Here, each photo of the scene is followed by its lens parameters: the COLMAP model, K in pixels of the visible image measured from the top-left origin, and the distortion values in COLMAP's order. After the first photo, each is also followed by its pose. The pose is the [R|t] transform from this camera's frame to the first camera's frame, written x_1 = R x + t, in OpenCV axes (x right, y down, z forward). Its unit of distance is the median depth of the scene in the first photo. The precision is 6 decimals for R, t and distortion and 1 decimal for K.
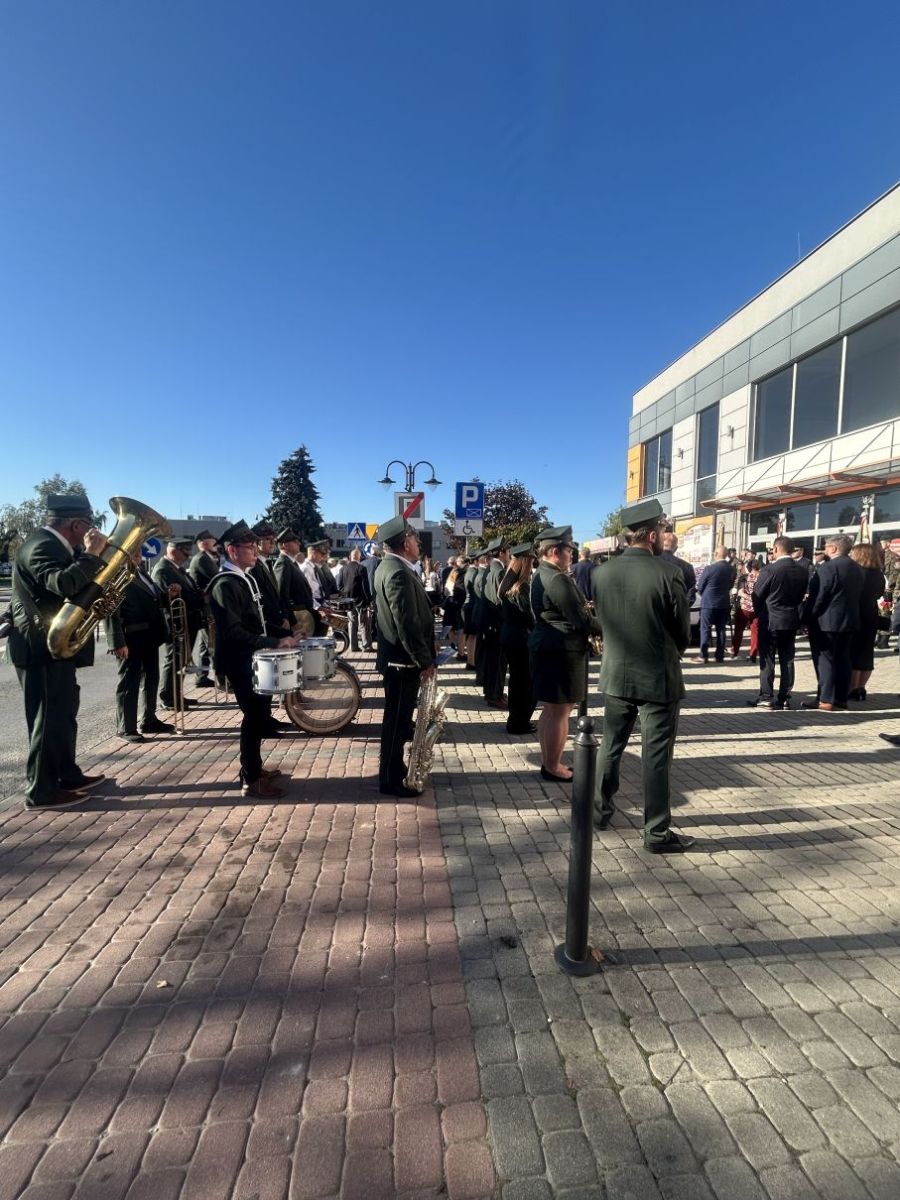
lens RADIAL K [[481.8, 0, 450.8], [0, 481.8, 599.4], [0, 0, 1]] dist [-0.000508, -0.000042]
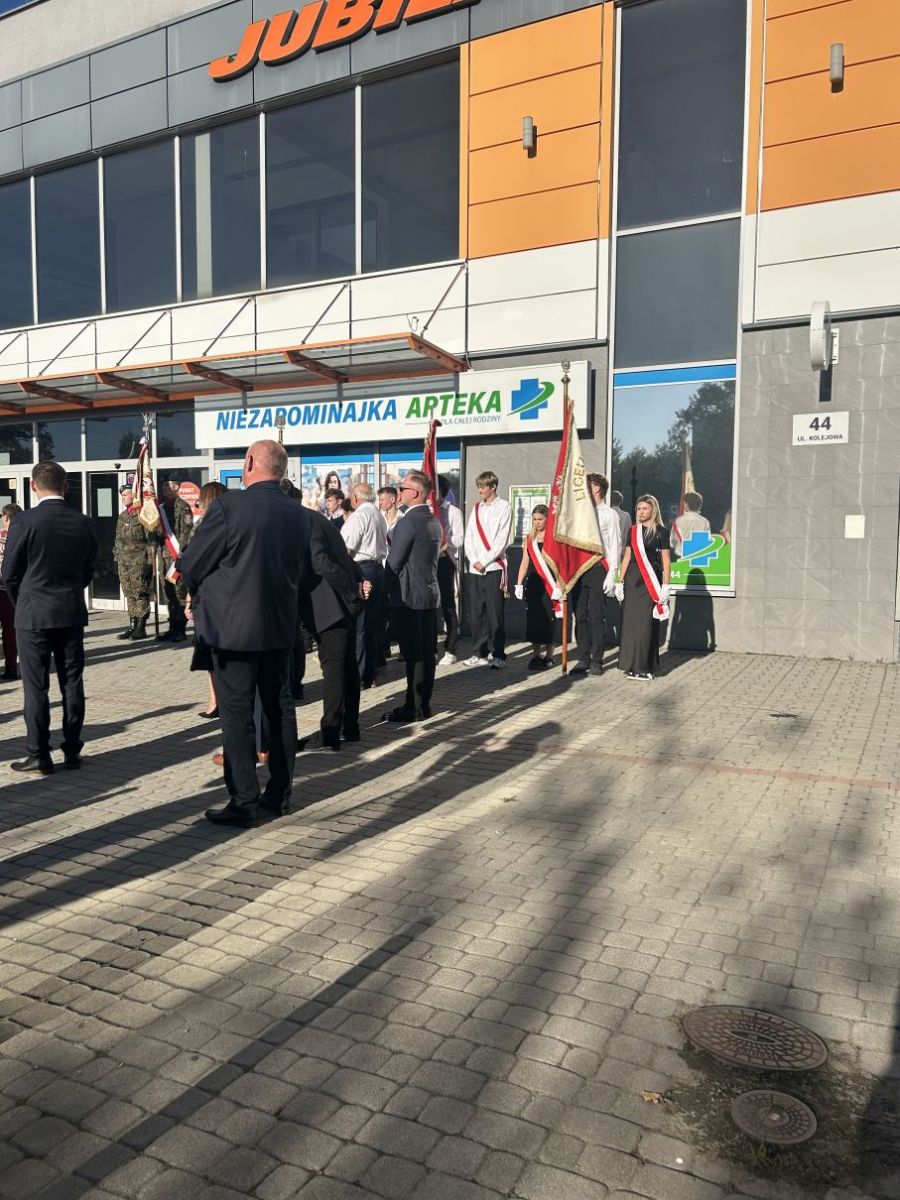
lens RADIAL K [[911.7, 0, 448.0], [0, 911.7, 605.1], [0, 0, 1]] dist [0.014383, 0.003276]
pose [[0.542399, -0.081069, 0.836201, -0.014894], [0.059205, 0.996547, 0.058211, -0.012381], [-0.838032, 0.017934, 0.545326, 0.194432]]
